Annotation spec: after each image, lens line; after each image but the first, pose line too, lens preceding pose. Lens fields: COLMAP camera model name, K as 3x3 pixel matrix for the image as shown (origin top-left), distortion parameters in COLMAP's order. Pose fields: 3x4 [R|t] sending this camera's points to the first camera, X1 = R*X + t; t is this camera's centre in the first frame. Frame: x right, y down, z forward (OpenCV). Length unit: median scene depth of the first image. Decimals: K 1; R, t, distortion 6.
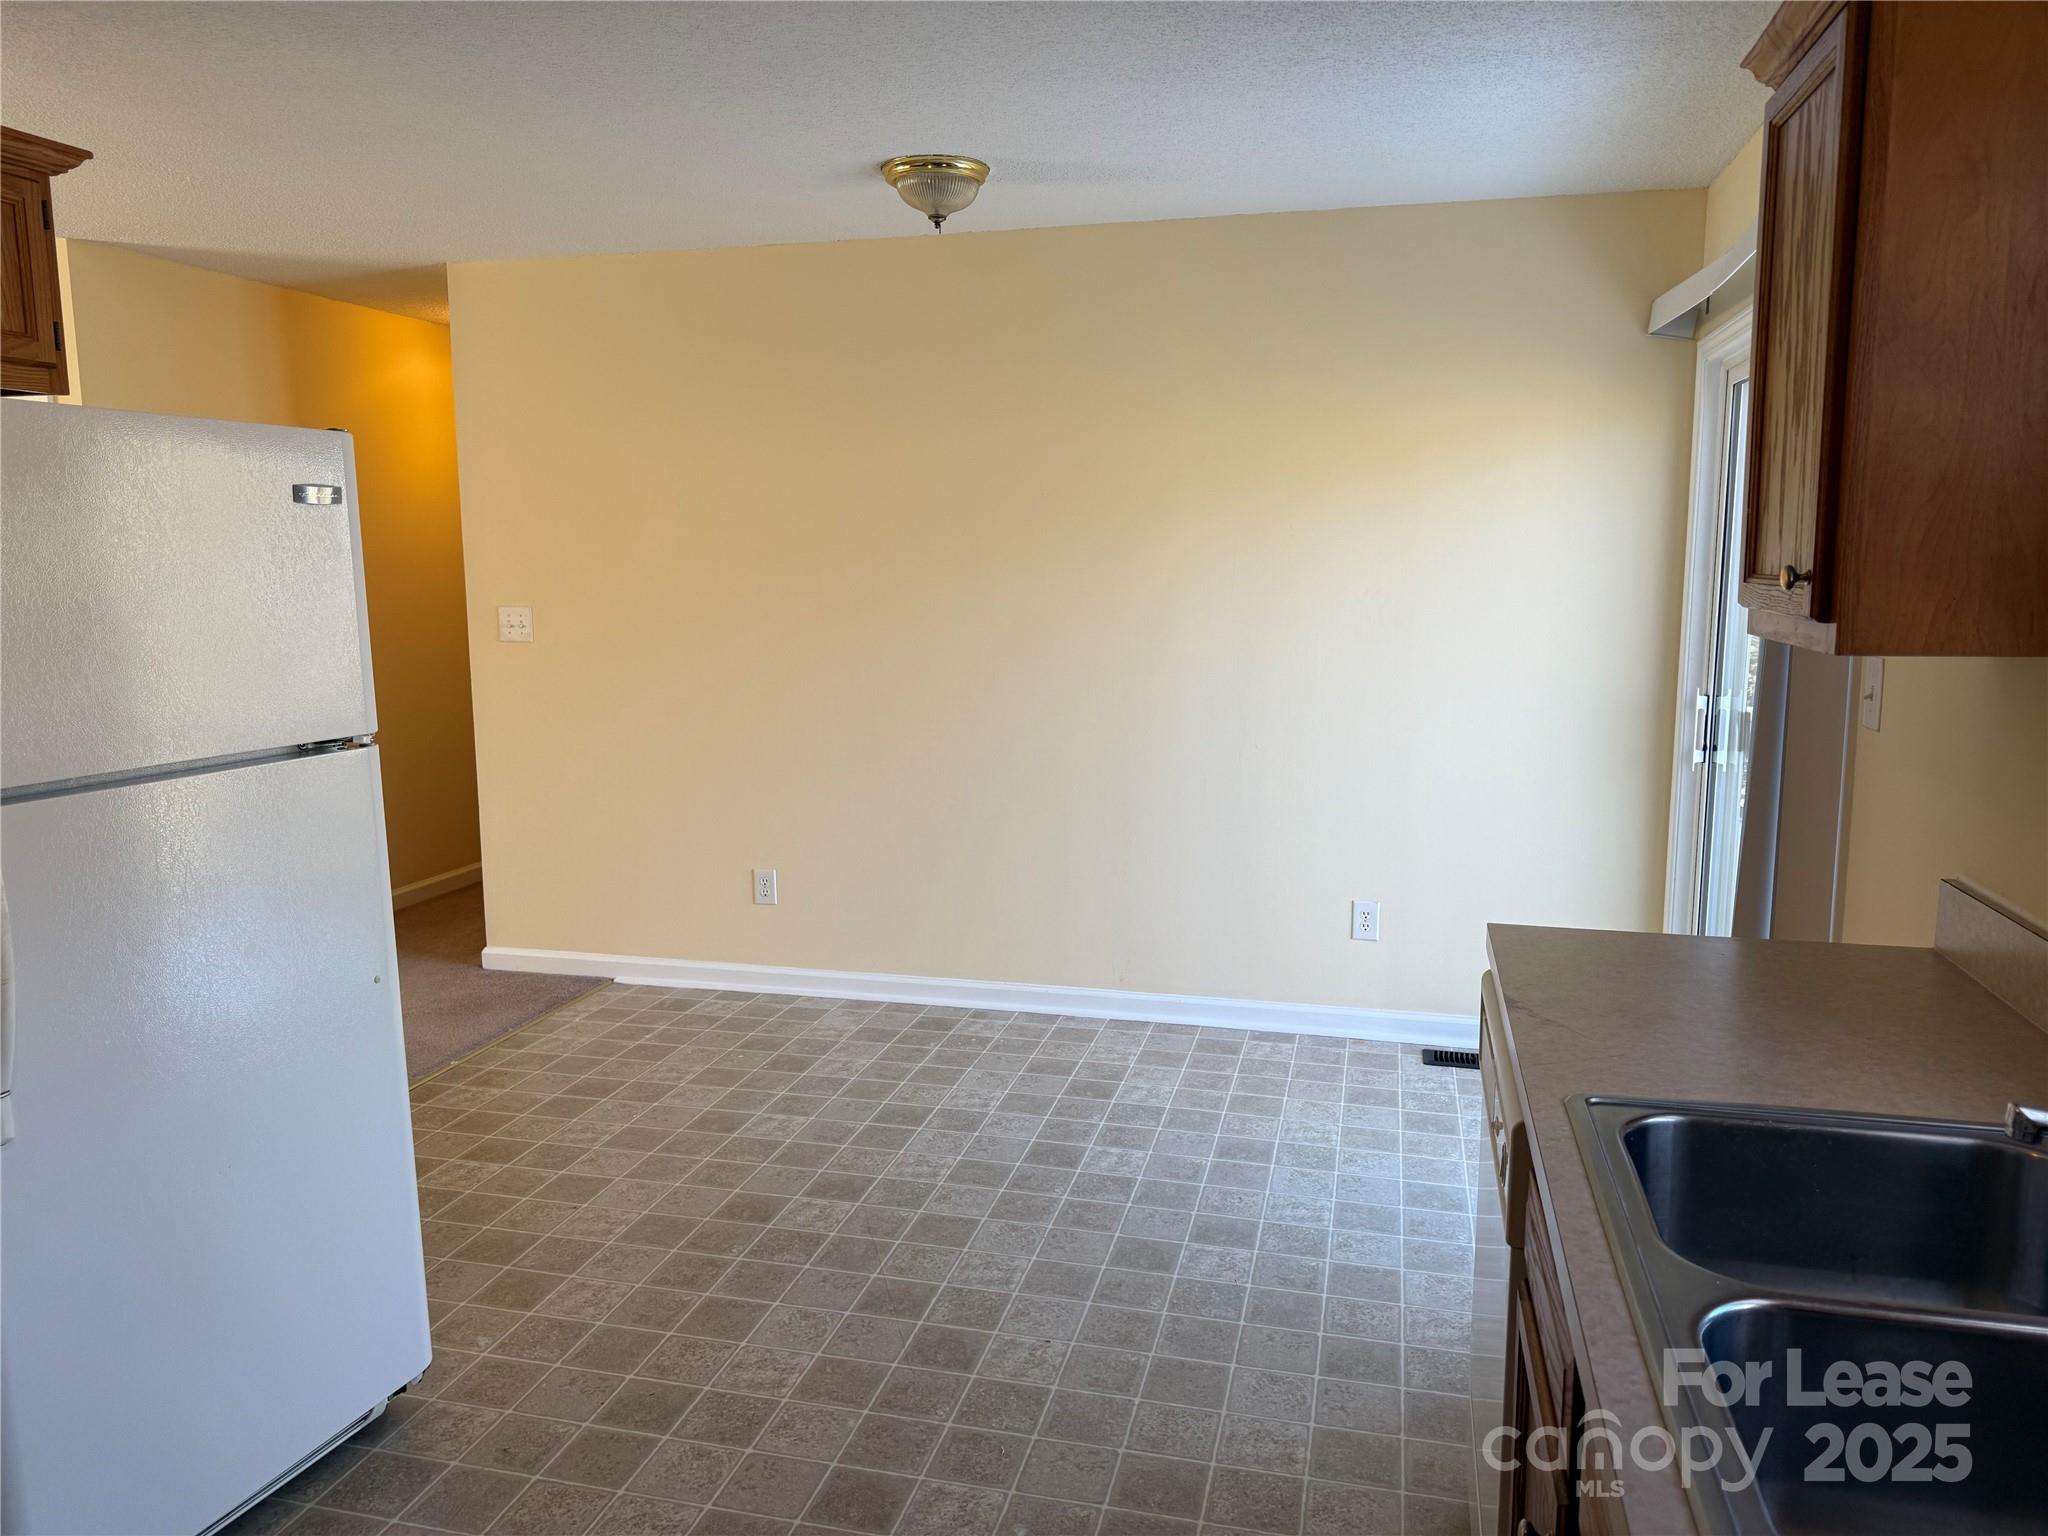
lens RADIAL K [[1454.7, 0, 1018.3], [0, 1454.7, 775.1], [0, 0, 1]] dist [0.080799, -0.086576]
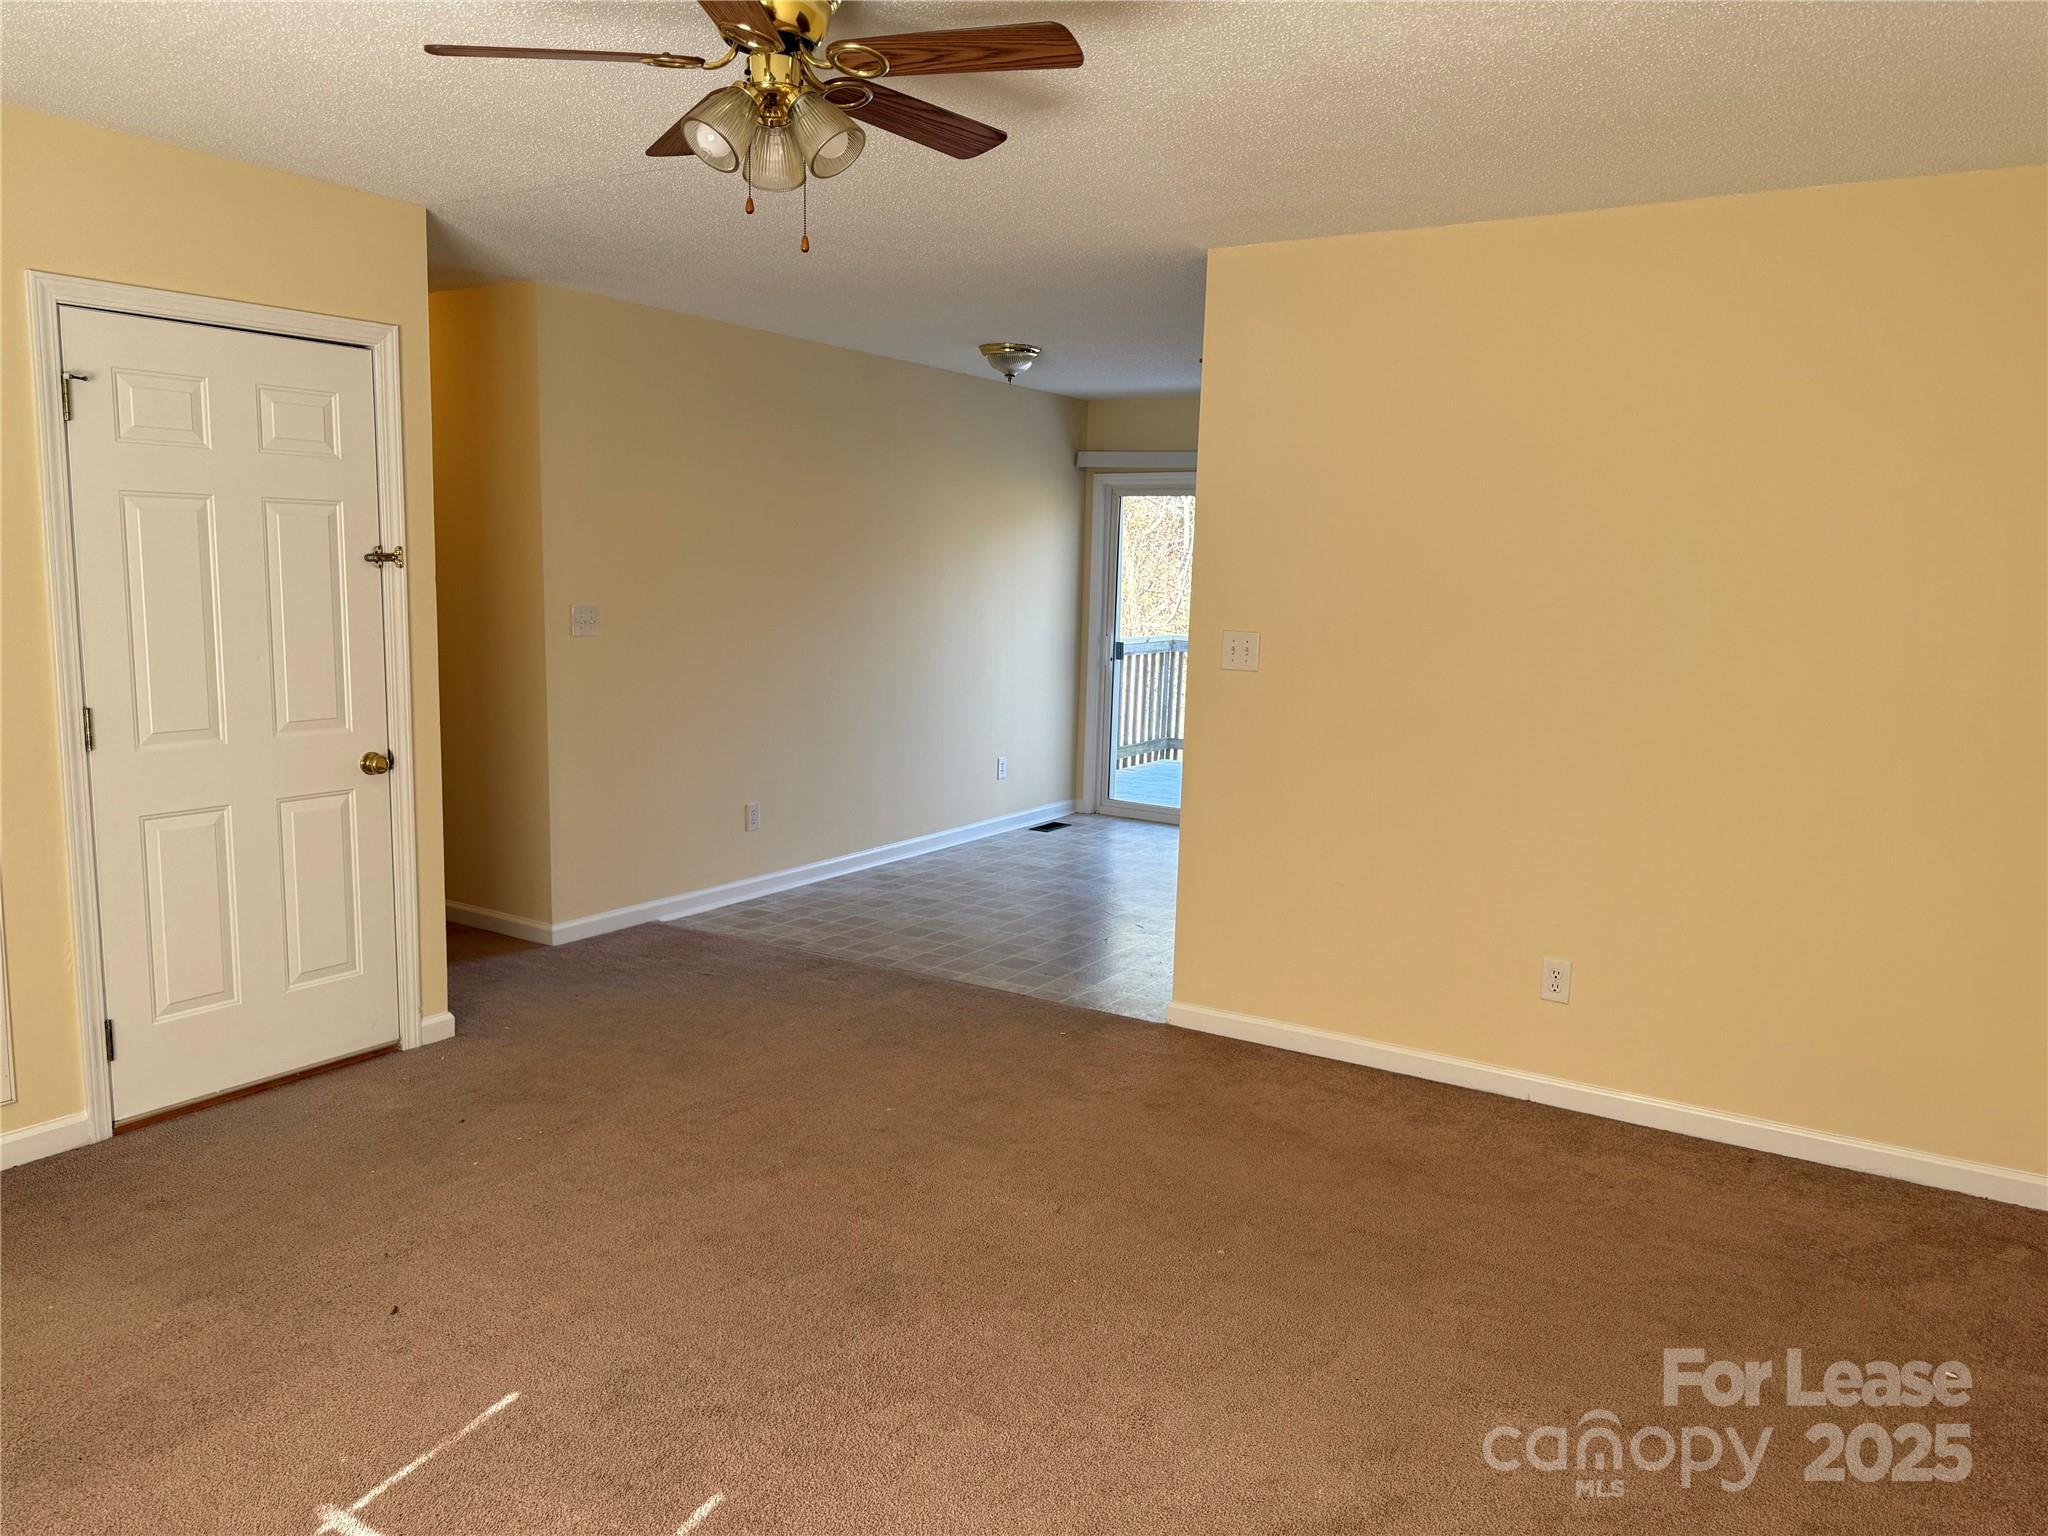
lens RADIAL K [[1454.7, 0, 1025.8], [0, 1454.7, 760.7], [0, 0, 1]] dist [0.080799, -0.086576]
pose [[0.313984, -0.116421, 0.942263, -1.494685], [0.127677, 0.988616, 0.079603, -0.051098], [-0.940804, 0.095312, 0.325274, 0.387817]]
